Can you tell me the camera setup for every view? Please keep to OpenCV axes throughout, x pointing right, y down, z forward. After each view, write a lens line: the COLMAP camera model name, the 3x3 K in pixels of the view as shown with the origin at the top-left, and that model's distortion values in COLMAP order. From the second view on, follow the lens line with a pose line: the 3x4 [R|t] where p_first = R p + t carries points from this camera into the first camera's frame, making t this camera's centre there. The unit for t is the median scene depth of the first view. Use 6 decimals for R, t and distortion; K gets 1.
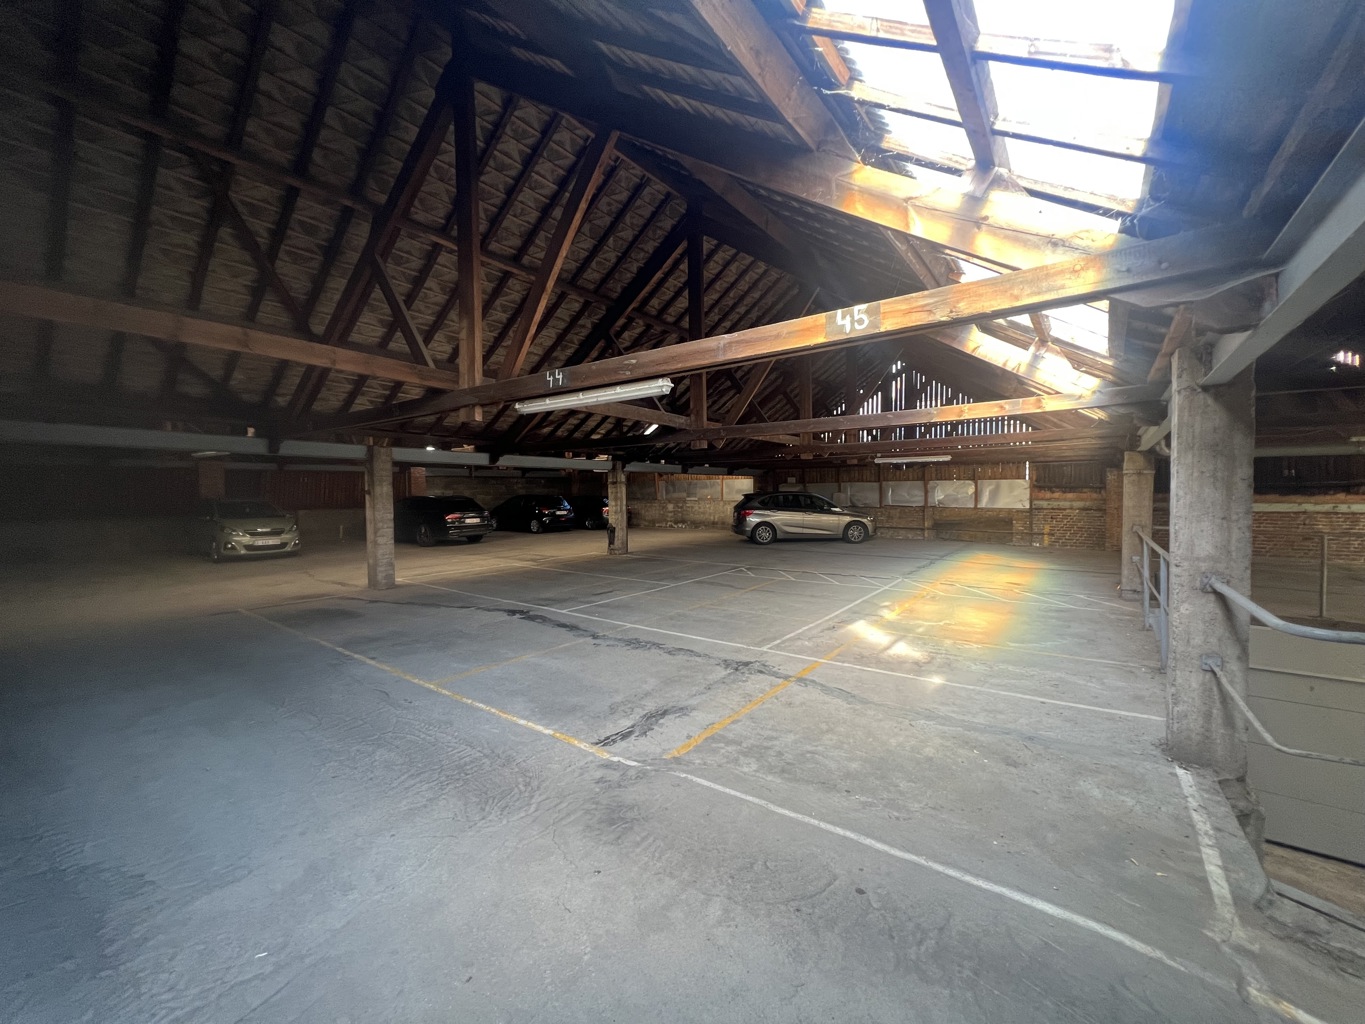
lens RADIAL K [[548.0, 0, 678.4], [0, 548.0, 507.6], [0, 0, 1]] dist [-0.001627, 0.000683]
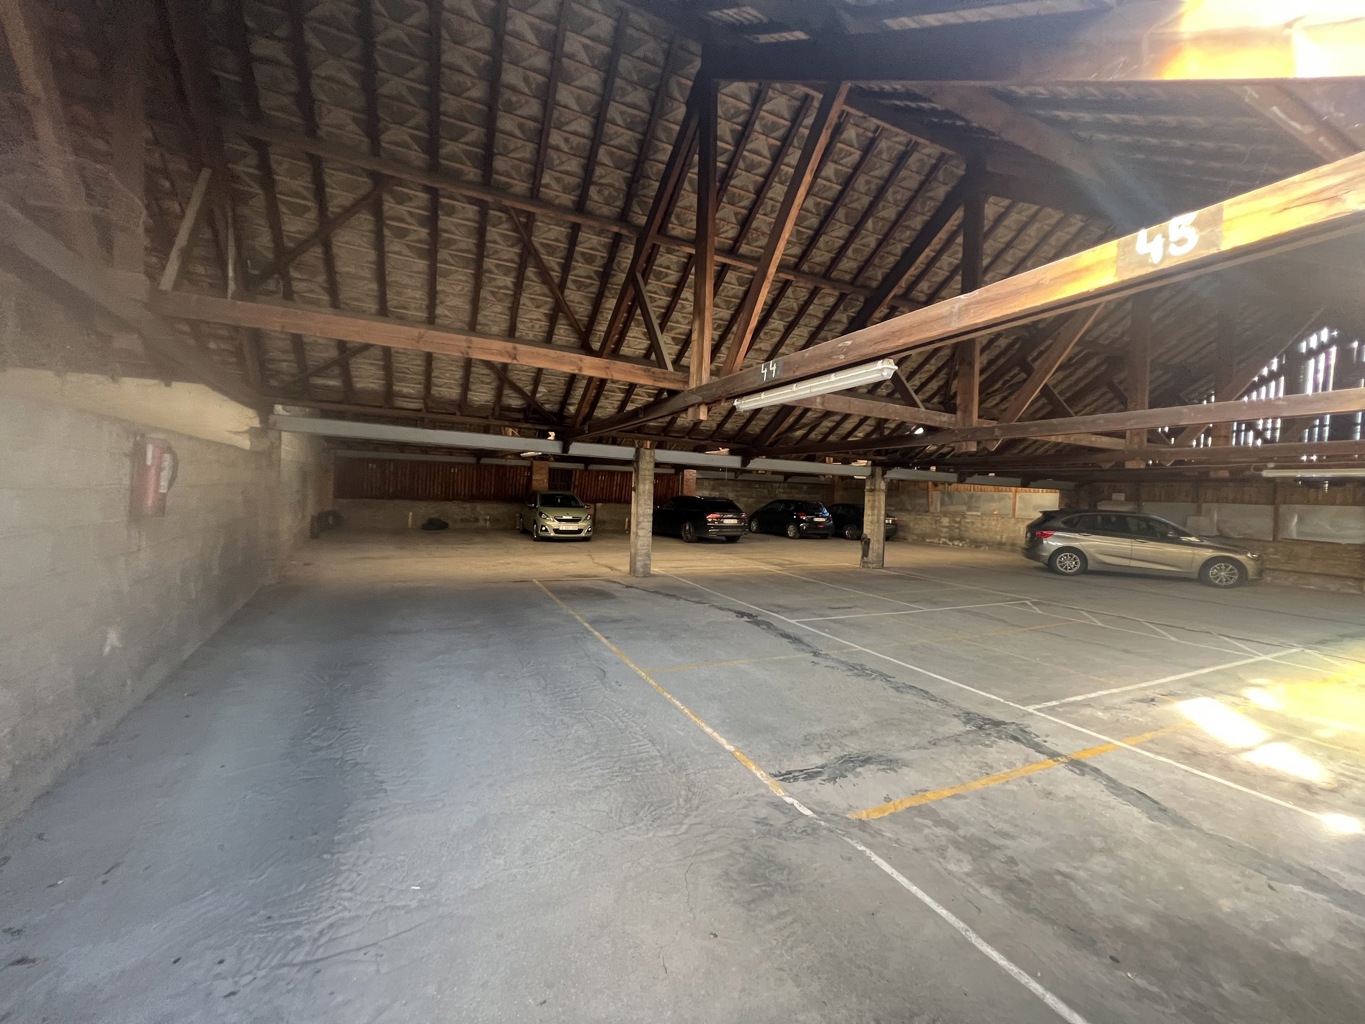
lens RADIAL K [[547.1, 0, 677.1], [0, 547.1, 508.0], [0, 0, 1]] dist [-0.001445, 0.000109]
pose [[0.882536, 0.054359, -0.467092, 0.077410], [-0.059824, 0.998204, 0.003136, 0.003625], [0.466424, 0.025176, 0.884203, 0.100816]]
